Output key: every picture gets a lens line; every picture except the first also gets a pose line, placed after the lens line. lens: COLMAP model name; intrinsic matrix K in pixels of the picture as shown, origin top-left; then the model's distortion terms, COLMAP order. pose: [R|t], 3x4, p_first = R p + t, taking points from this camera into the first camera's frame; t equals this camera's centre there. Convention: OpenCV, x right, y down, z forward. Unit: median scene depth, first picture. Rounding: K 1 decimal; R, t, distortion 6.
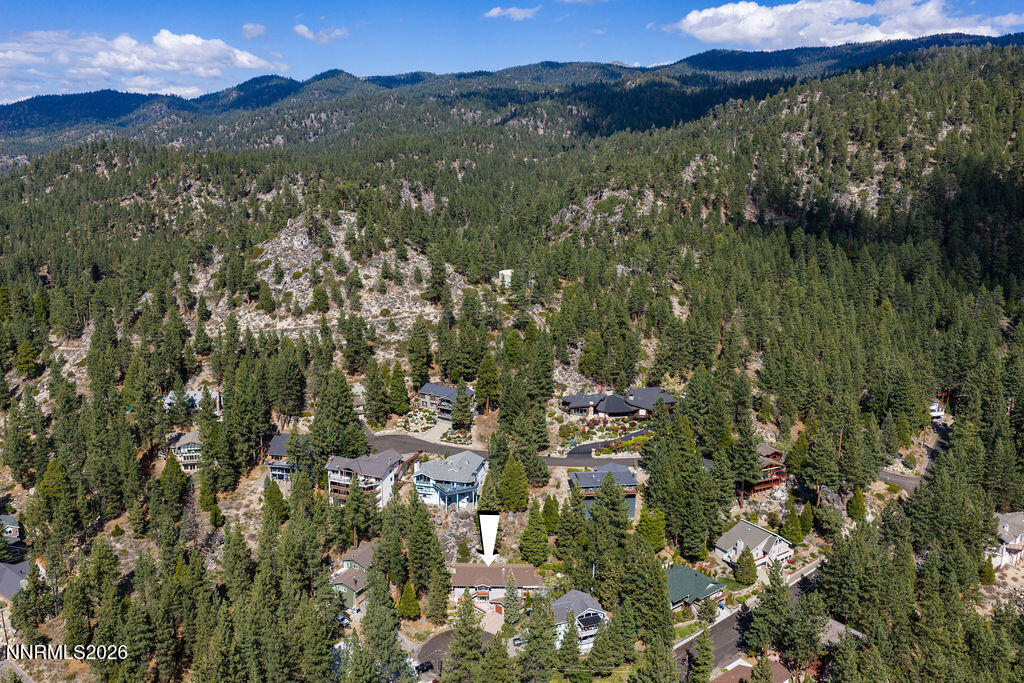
lens RADIAL K [[847.8, 0, 513.5], [0, 847.8, 347.4], [0, 0, 1]] dist [0.029123, -0.048166]
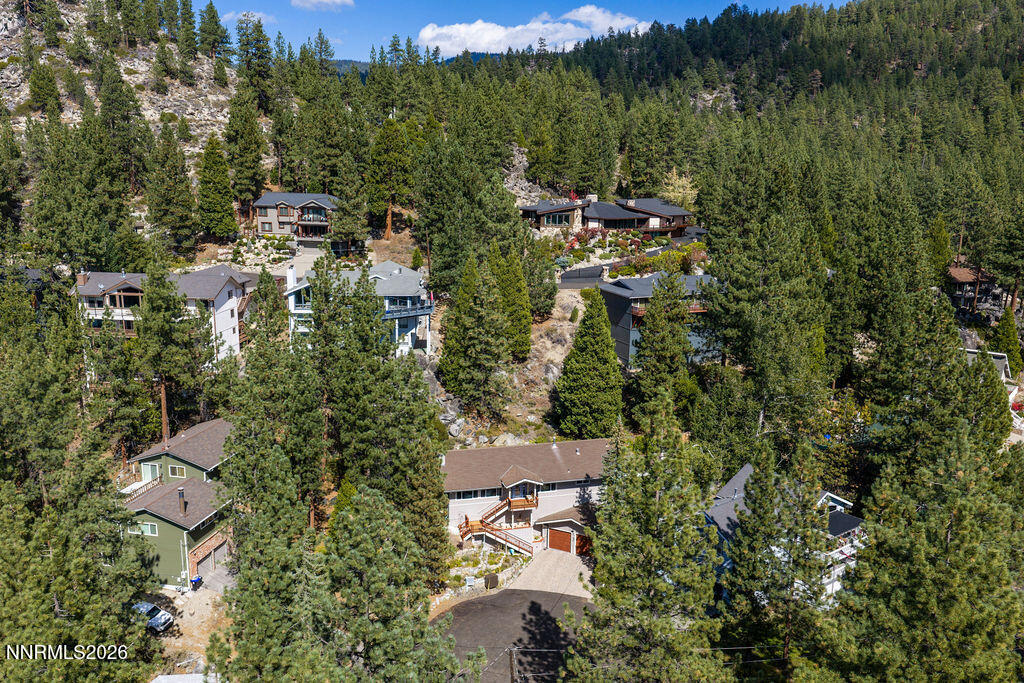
lens RADIAL K [[847.8, 0, 513.5], [0, 847.8, 347.4], [0, 0, 1]] dist [0.029123, -0.048166]
pose [[0.962408, -0.054667, 0.266049, -0.106341], [0.058817, 0.998239, -0.007652, 0.163228], [-0.265162, 0.023013, 0.963929, 0.458509]]
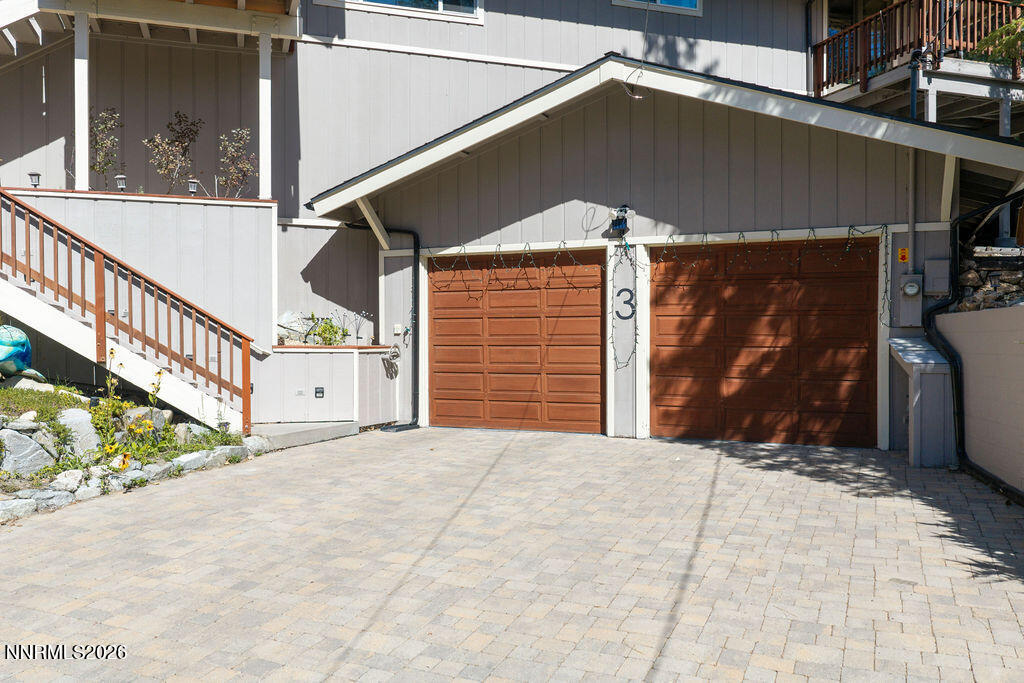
lens RADIAL K [[847.8, 0, 513.5], [0, 847.8, 347.4], [0, 0, 1]] dist [0.029123, -0.048166]
pose [[0.945594, -0.002337, 0.325341, -0.025316], [0.075378, 0.974339, -0.212087, 0.239055], [-0.316497, 0.225072, 0.921505, 0.714553]]
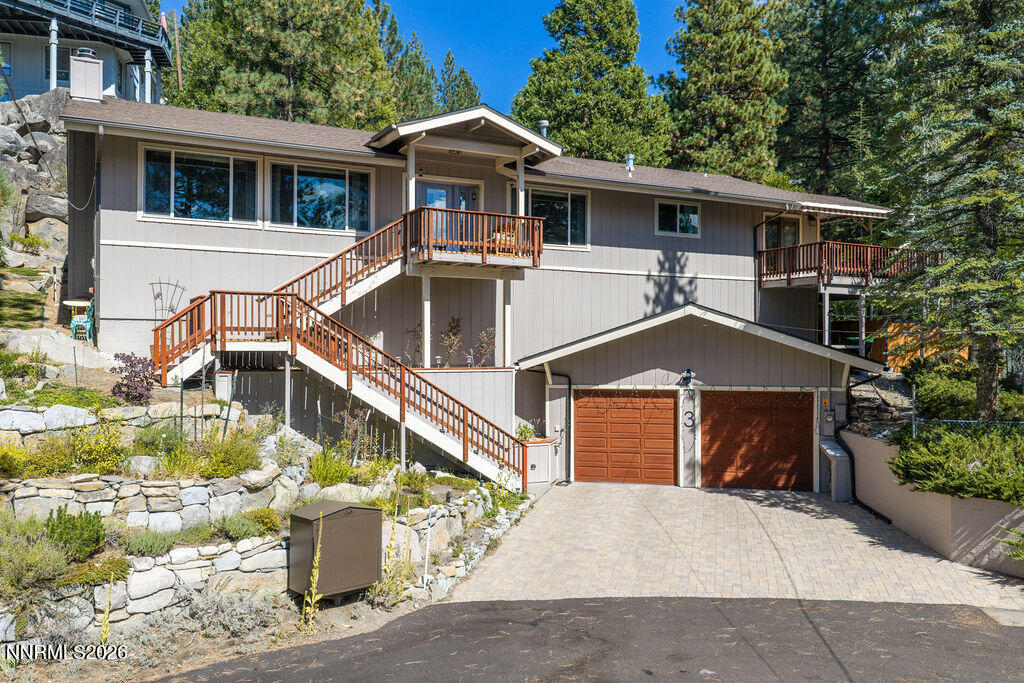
lens RADIAL K [[847.8, 0, 513.5], [0, 847.8, 347.4], [0, 0, 1]] dist [0.029123, -0.048166]
pose [[0.879737, 0.002025, 0.475456, -0.054817], [0.110054, 0.971966, -0.207774, 0.237286], [-0.462548, 0.235112, 0.854852, 0.691338]]
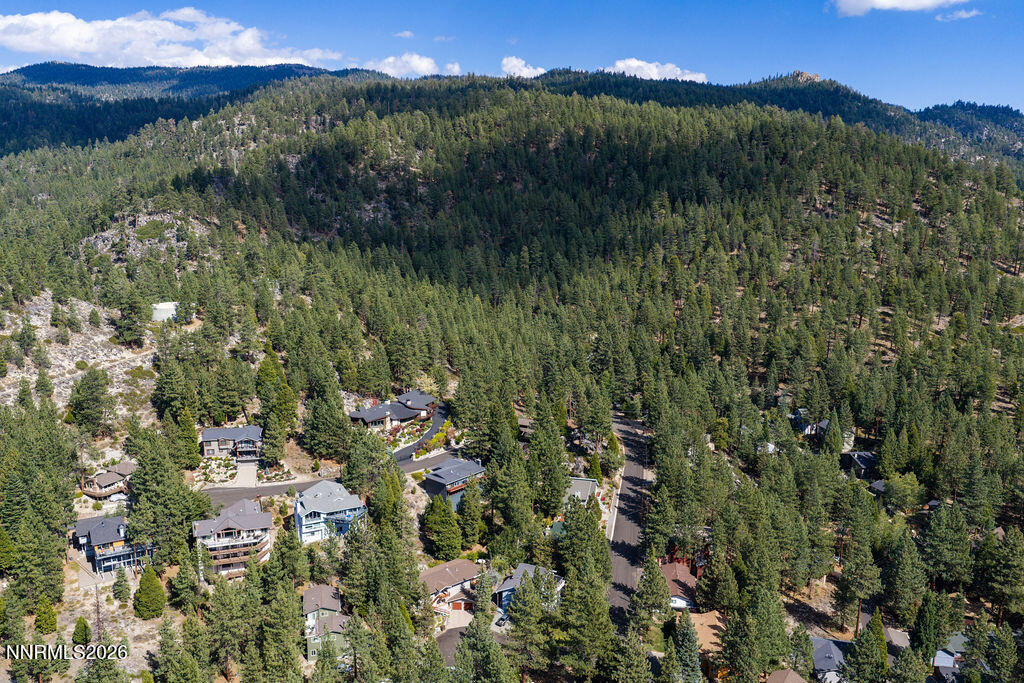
lens RADIAL K [[847.8, 0, 513.5], [0, 847.8, 347.4], [0, 0, 1]] dist [0.029123, -0.048166]
pose [[0.752723, -0.138307, 0.643645, -0.450219], [0.152909, 0.987675, 0.033410, -0.025854], [-0.640334, 0.073271, 0.764594, 0.091742]]
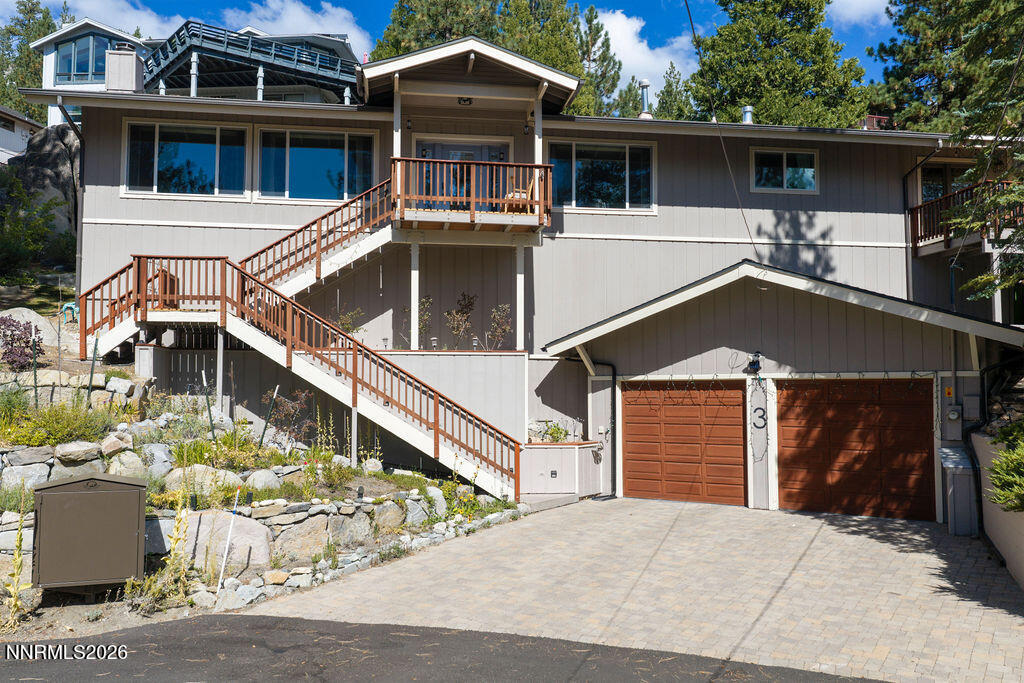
lens RADIAL K [[847.8, 0, 513.5], [0, 847.8, 347.4], [0, 0, 1]] dist [0.029123, -0.048166]
pose [[0.988404, 0.008641, 0.151598, -0.032332], [0.034982, 0.958566, -0.282716, 0.240244], [-0.147760, 0.284740, 0.947148, 0.696752]]
